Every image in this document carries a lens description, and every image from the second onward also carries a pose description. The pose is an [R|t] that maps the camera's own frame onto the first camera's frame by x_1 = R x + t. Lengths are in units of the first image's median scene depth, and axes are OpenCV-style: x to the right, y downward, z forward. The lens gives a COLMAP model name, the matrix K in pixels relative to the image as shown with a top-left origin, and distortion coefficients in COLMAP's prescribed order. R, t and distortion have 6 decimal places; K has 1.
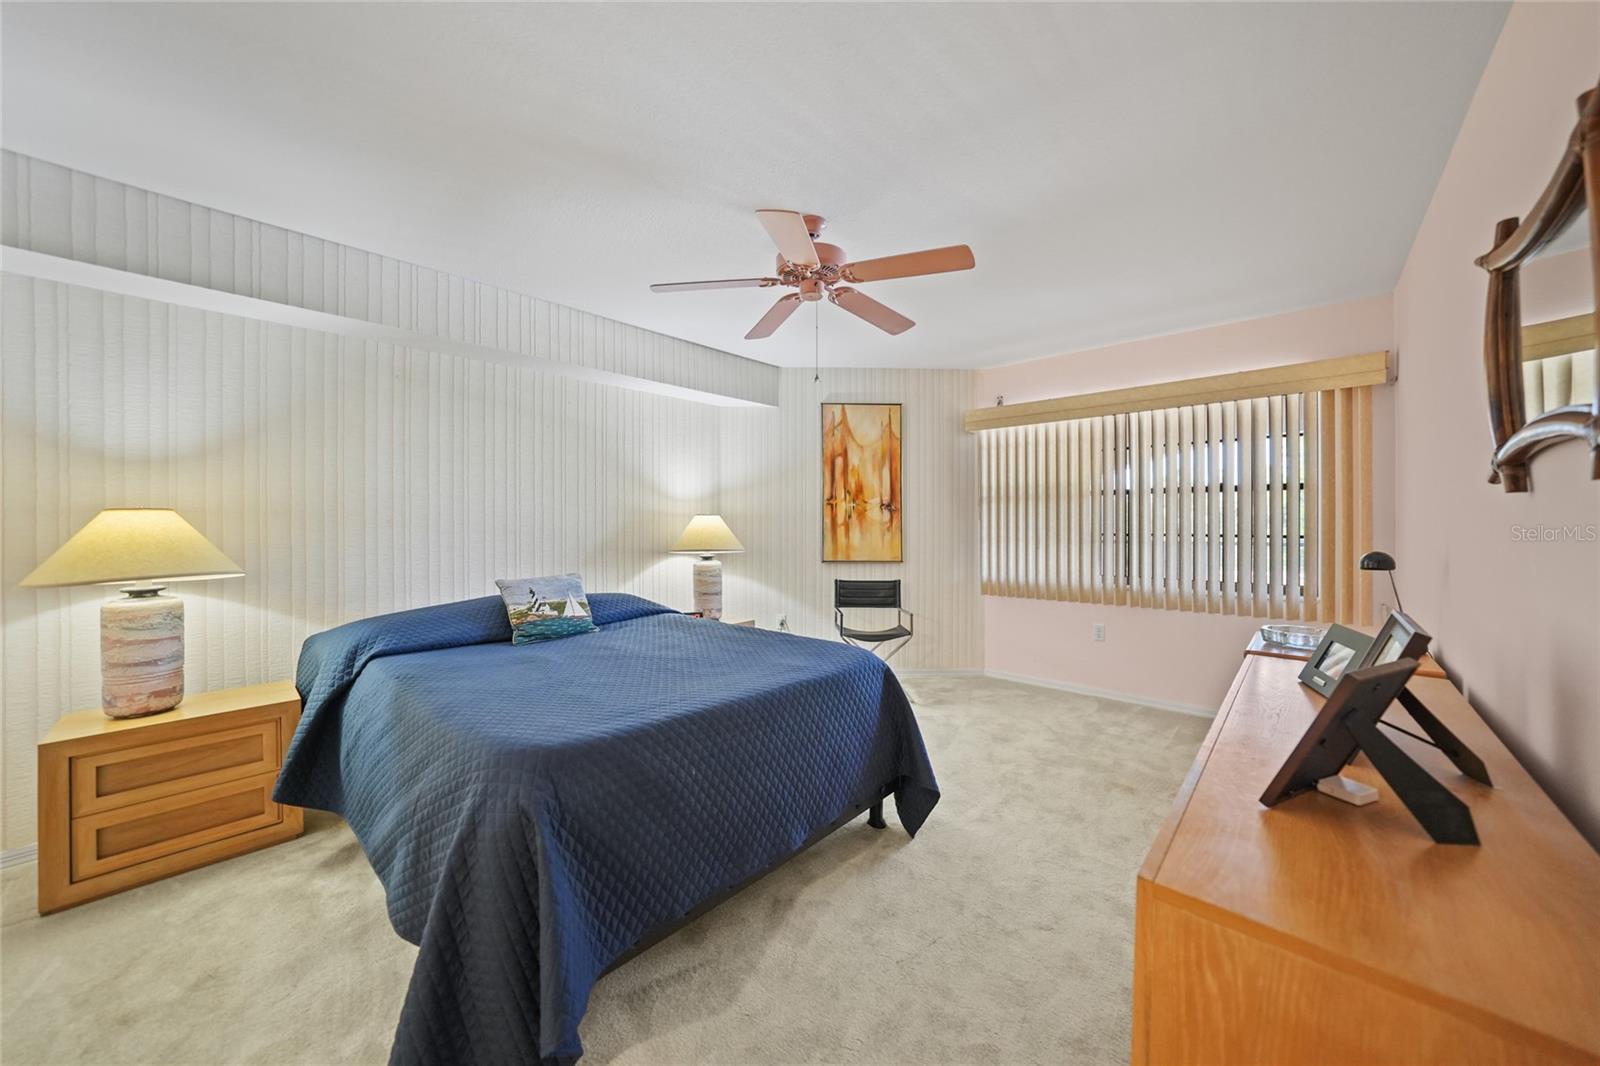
lens RADIAL K [[553.9, 0, 801.3], [0, 553.9, 530.1], [0, 0, 1]] dist [-0.031901, 0.007934]
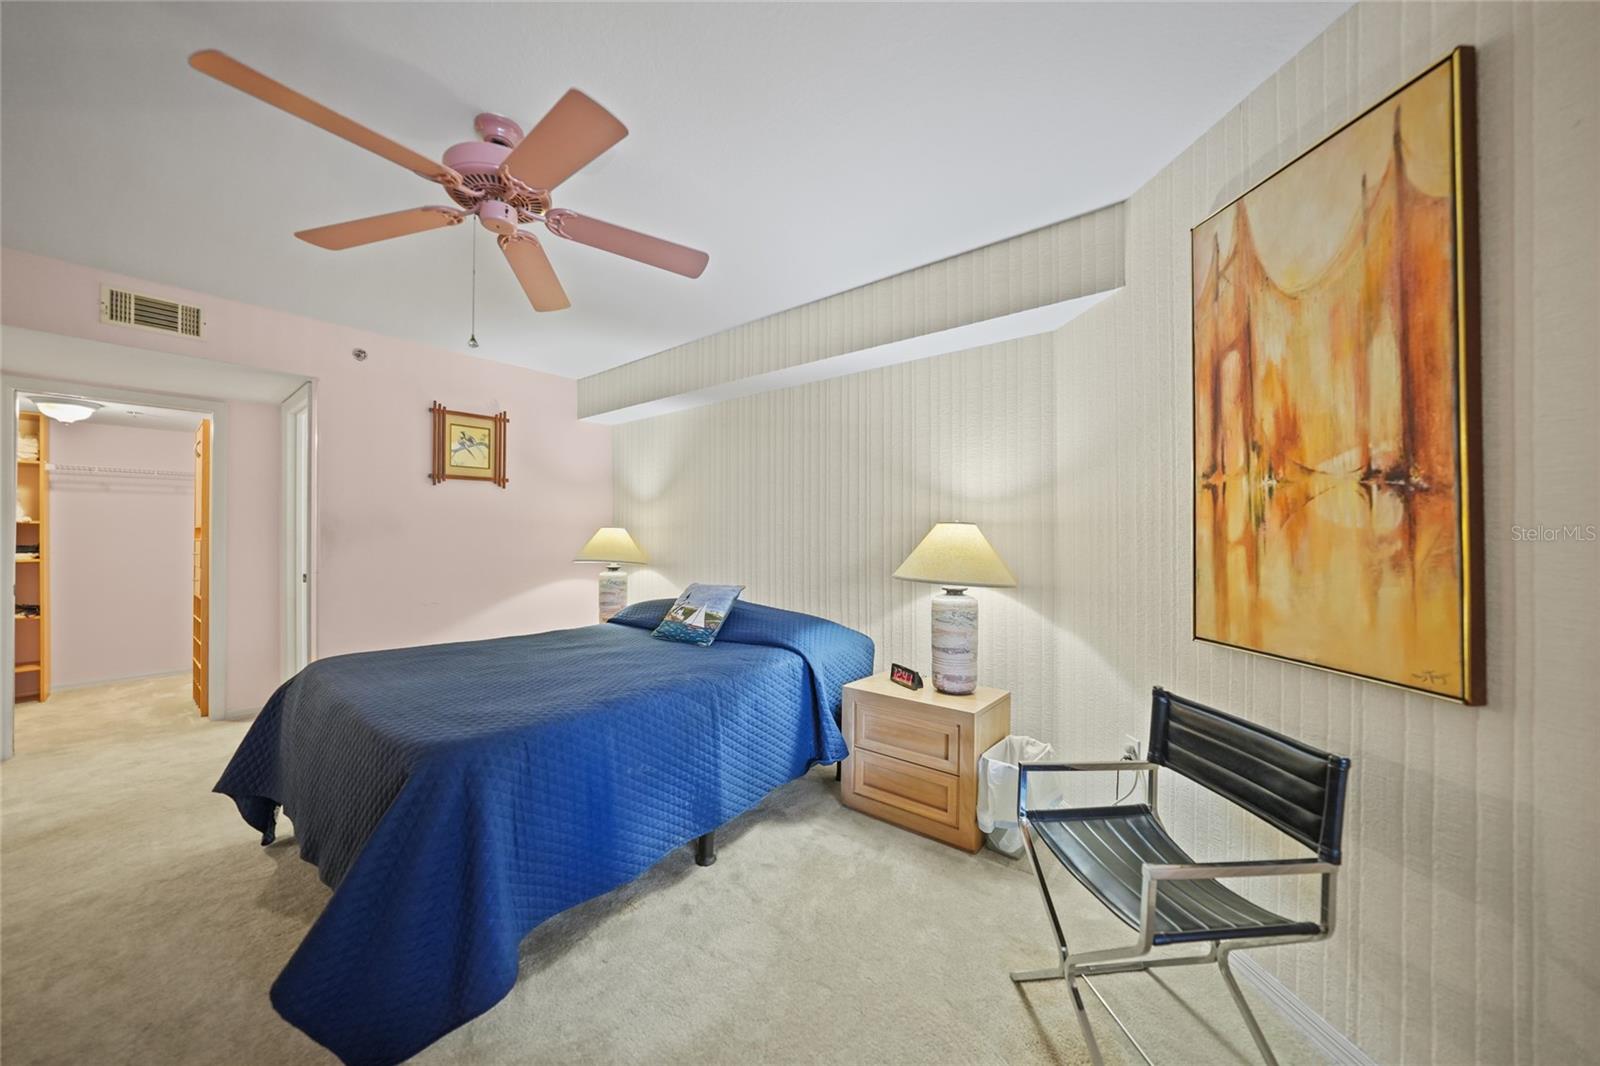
lens RADIAL K [[553.9, 0, 801.3], [0, 553.9, 530.1], [0, 0, 1]] dist [-0.031901, 0.007934]
pose [[0.055613, -0.004393, -0.998443, 0.401355], [-0.010410, 0.999933, -0.004980, -0.013050], [0.998398, 0.010671, 0.055563, 0.704082]]
